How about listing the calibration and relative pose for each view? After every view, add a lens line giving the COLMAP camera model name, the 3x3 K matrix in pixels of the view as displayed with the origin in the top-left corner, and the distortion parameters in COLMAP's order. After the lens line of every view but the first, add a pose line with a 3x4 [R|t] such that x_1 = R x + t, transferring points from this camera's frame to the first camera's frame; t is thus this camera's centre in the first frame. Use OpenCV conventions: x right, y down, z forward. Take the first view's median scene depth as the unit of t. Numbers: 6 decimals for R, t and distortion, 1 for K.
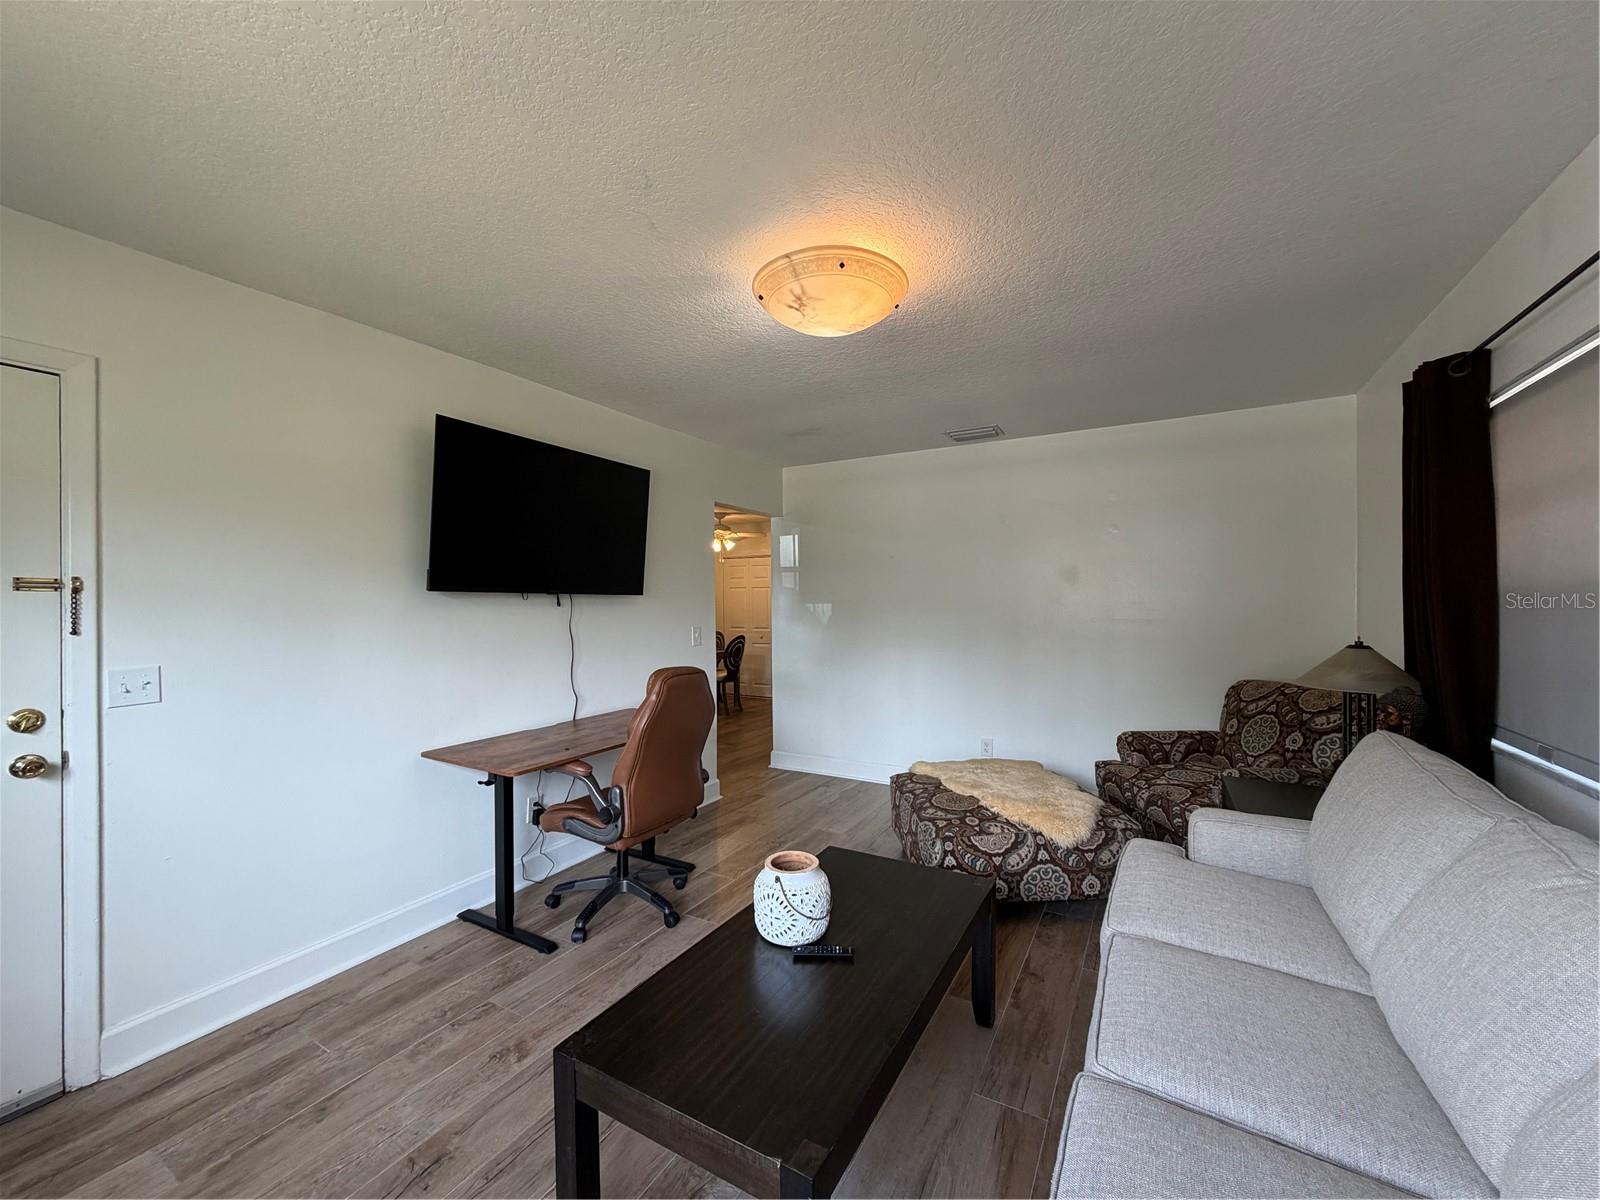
lens RADIAL K [[634.2, 0, 803.4], [0, 634.2, 599.0], [0, 0, 1]] dist [-0.001545, 0.000110]
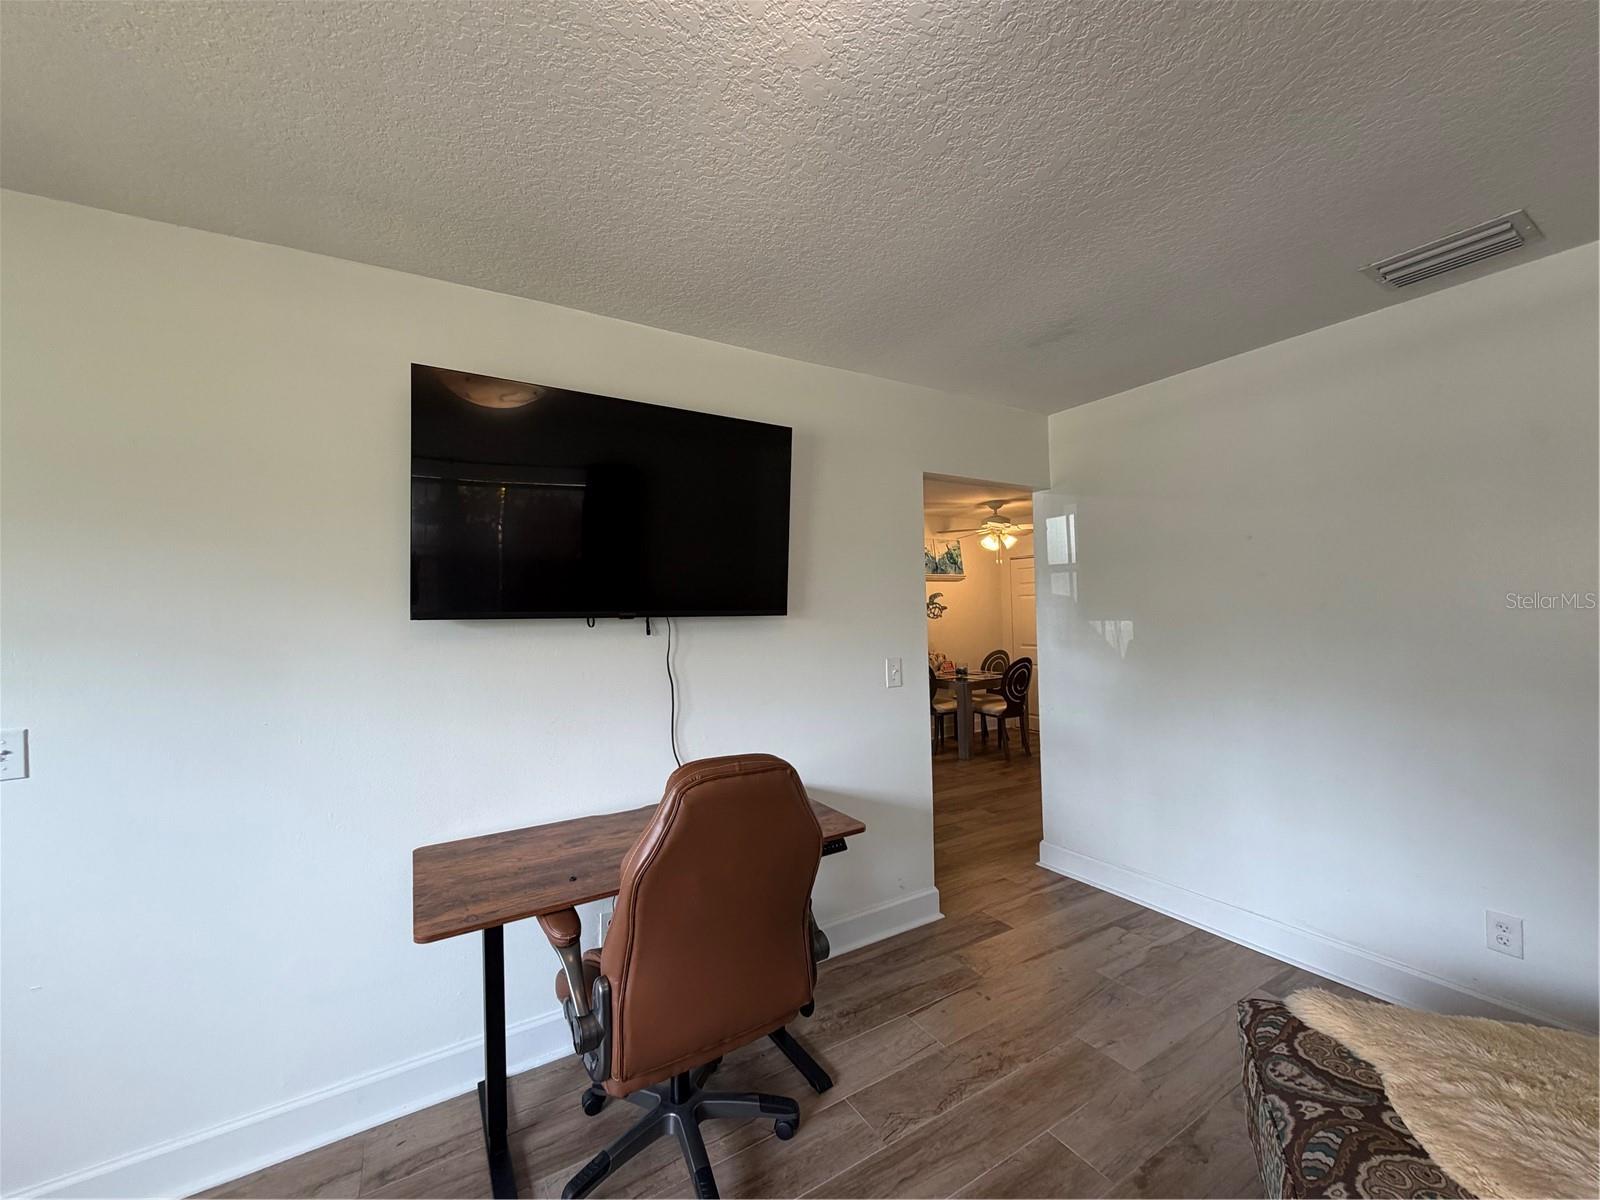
lens RADIAL K [[634.2, 0, 803.4], [0, 634.2, 599.0], [0, 0, 1]] dist [-0.001545, 0.000110]
pose [[0.874650, -0.020503, -0.484322, 0.076978], [0.015099, 0.999773, -0.015057, -0.011488], [0.484521, 0.005857, 0.874760, 0.376357]]
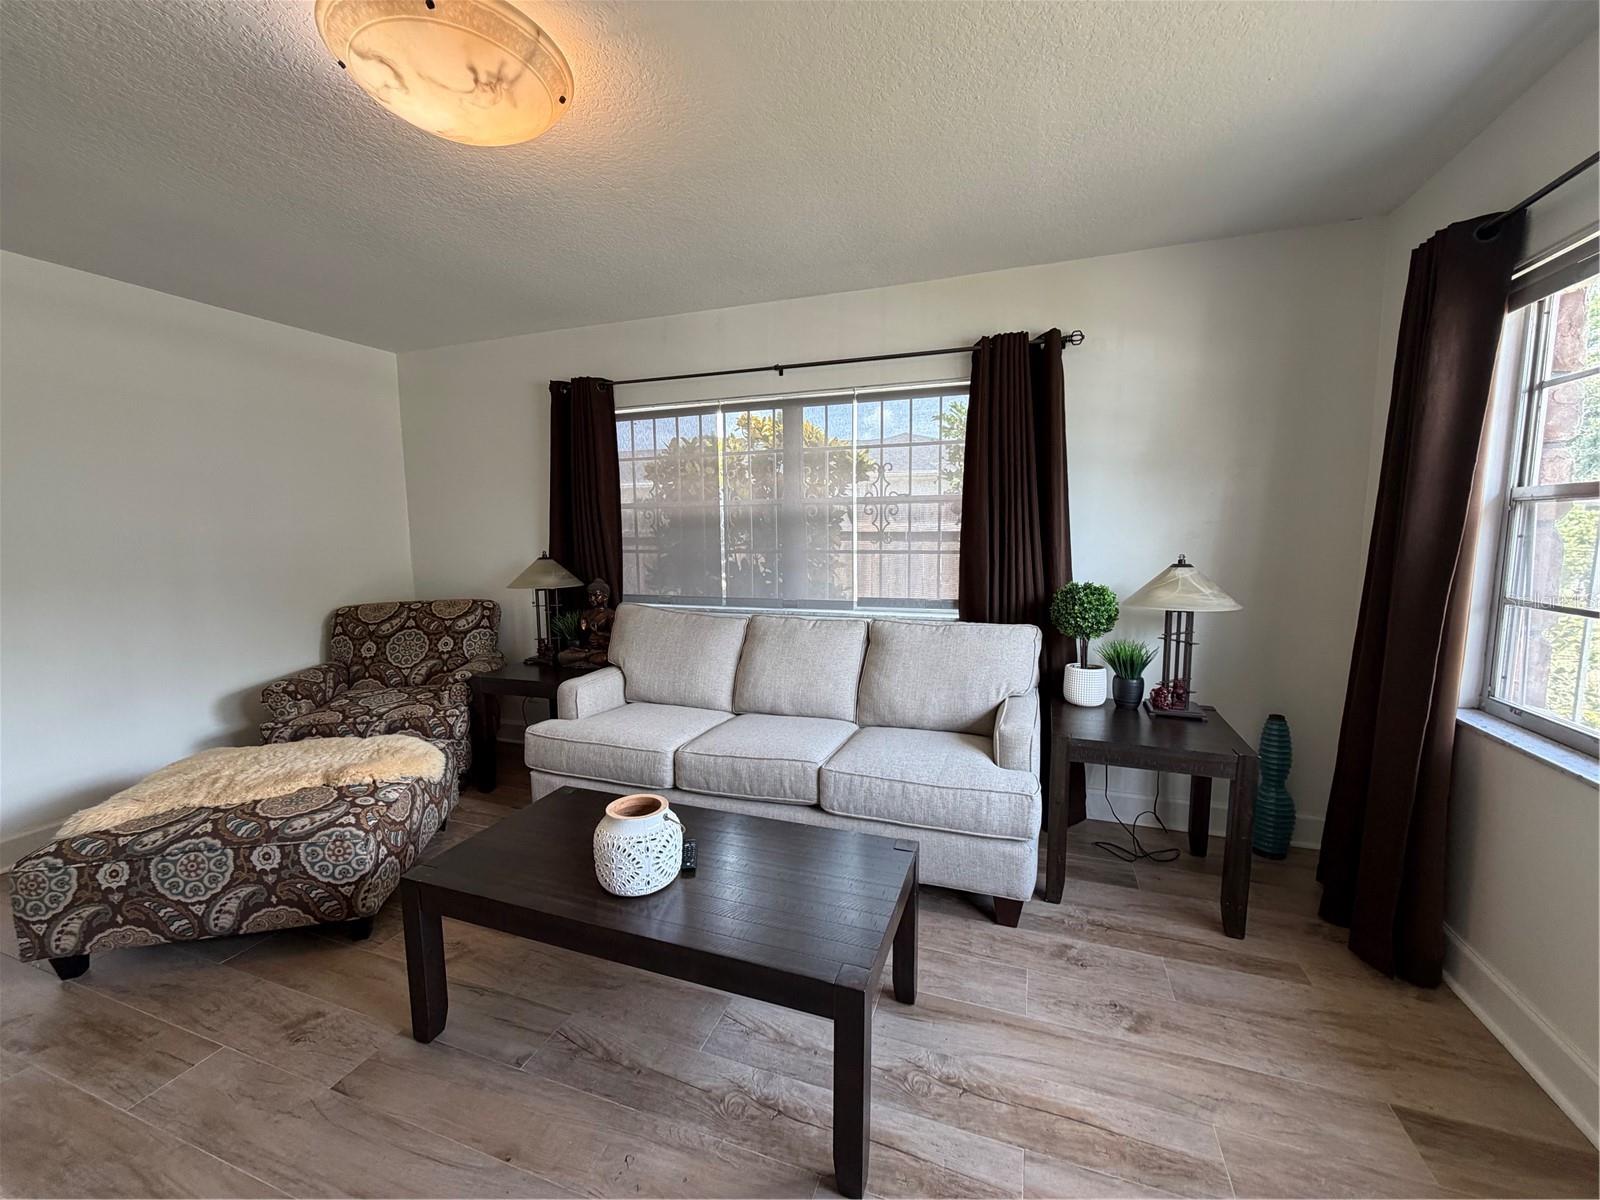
lens RADIAL K [[634.2, 0, 803.4], [0, 634.2, 599.0], [0, 0, 1]] dist [-0.001545, 0.000110]
pose [[-0.170084, -0.101932, 0.980144, -0.389275], [0.006928, 0.994488, 0.104626, 0.011303], [-0.985405, 0.024586, -0.168440, 0.388641]]
